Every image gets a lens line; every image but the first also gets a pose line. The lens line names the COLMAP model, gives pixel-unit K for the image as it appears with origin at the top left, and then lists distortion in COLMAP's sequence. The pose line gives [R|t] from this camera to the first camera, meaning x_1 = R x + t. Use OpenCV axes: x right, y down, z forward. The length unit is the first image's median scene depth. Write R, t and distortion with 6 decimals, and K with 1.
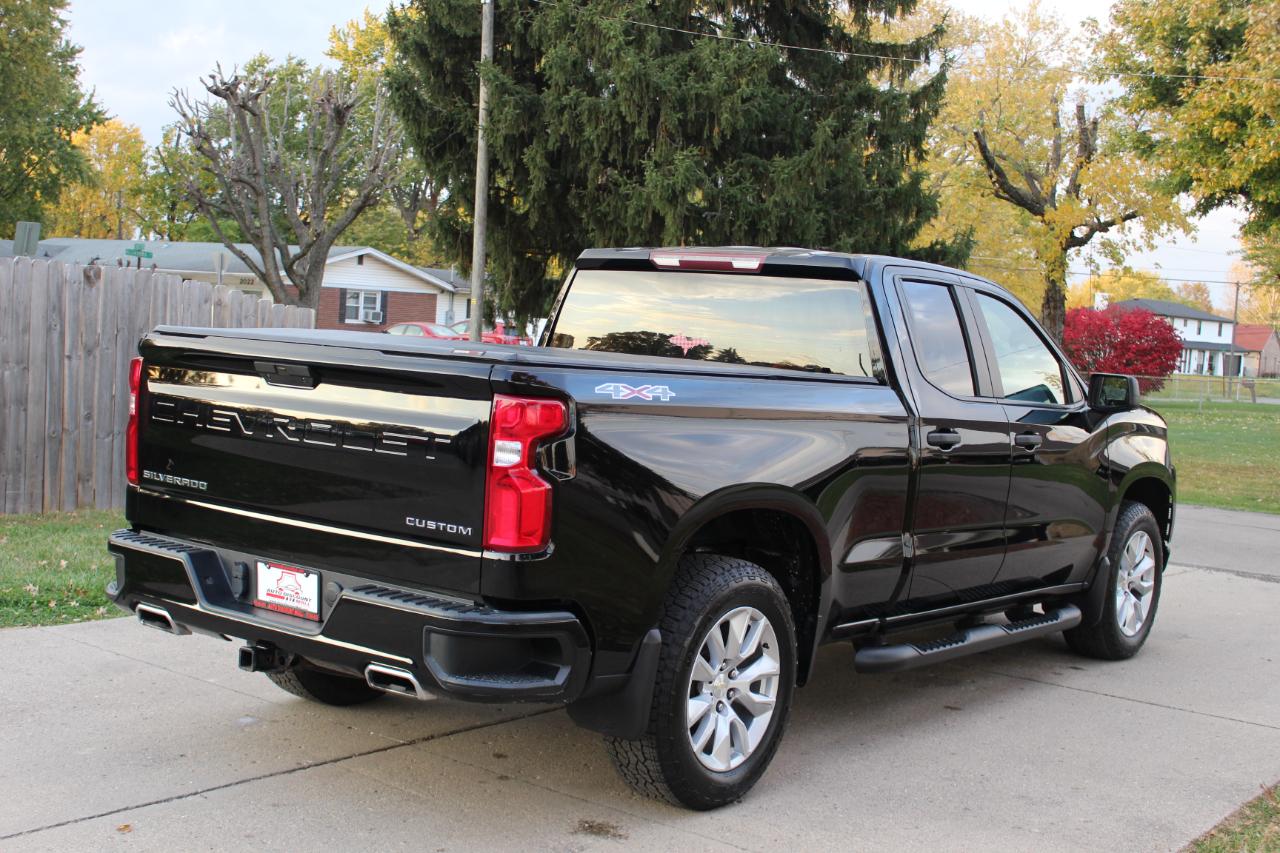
lens RADIAL K [[1662.8, 0, 640.0], [0, 1662.8, 426.5], [0, 0, 1]] dist [-0.006665, -0.023019]
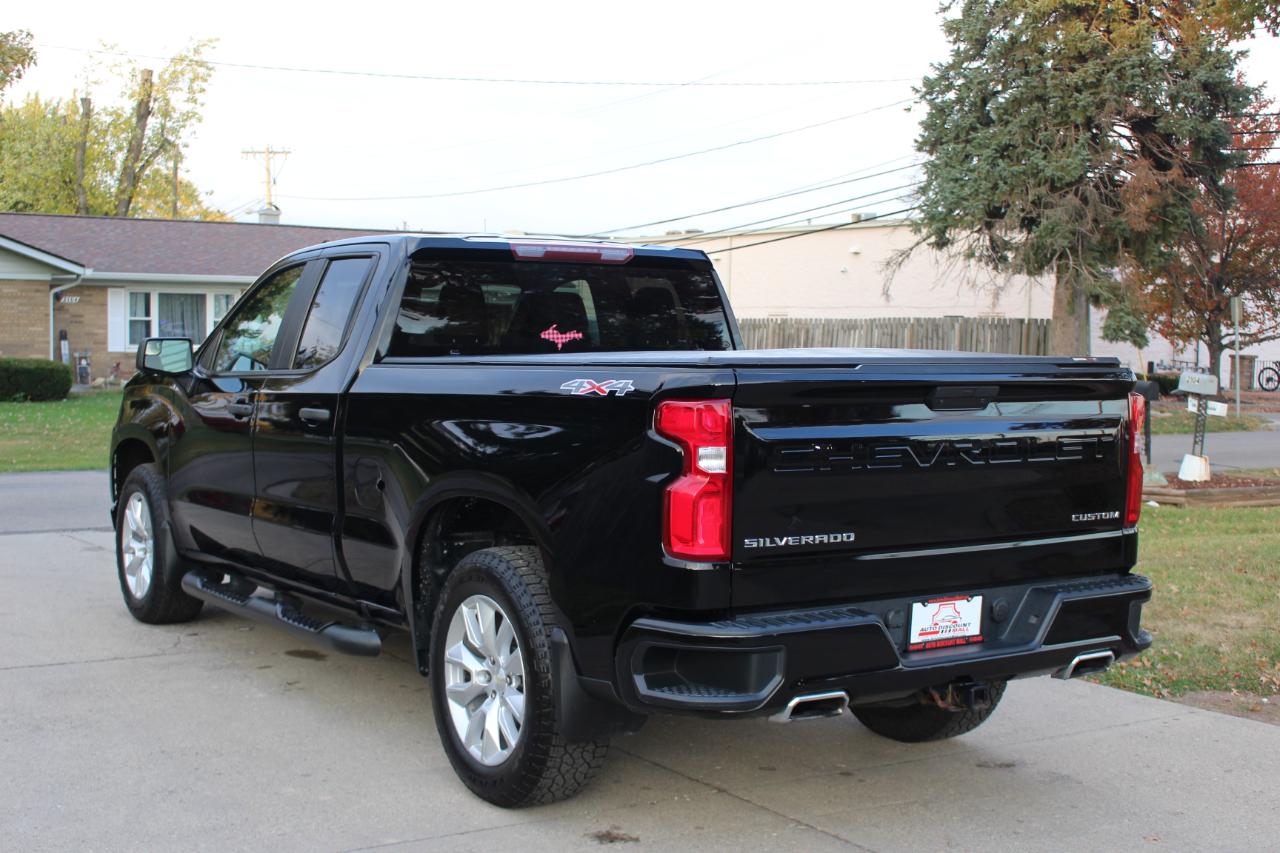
lens RADIAL K [[1611.8, 0, 640.0], [0, 1611.8, 426.5], [0, 0, 1]] dist [-0.006951, 0.010221]
pose [[0.352783, -0.122947, 0.927593, -1.126194], [0.073545, 0.991907, 0.103501, -0.122710], [-0.932811, 0.031707, 0.358970, 0.832201]]
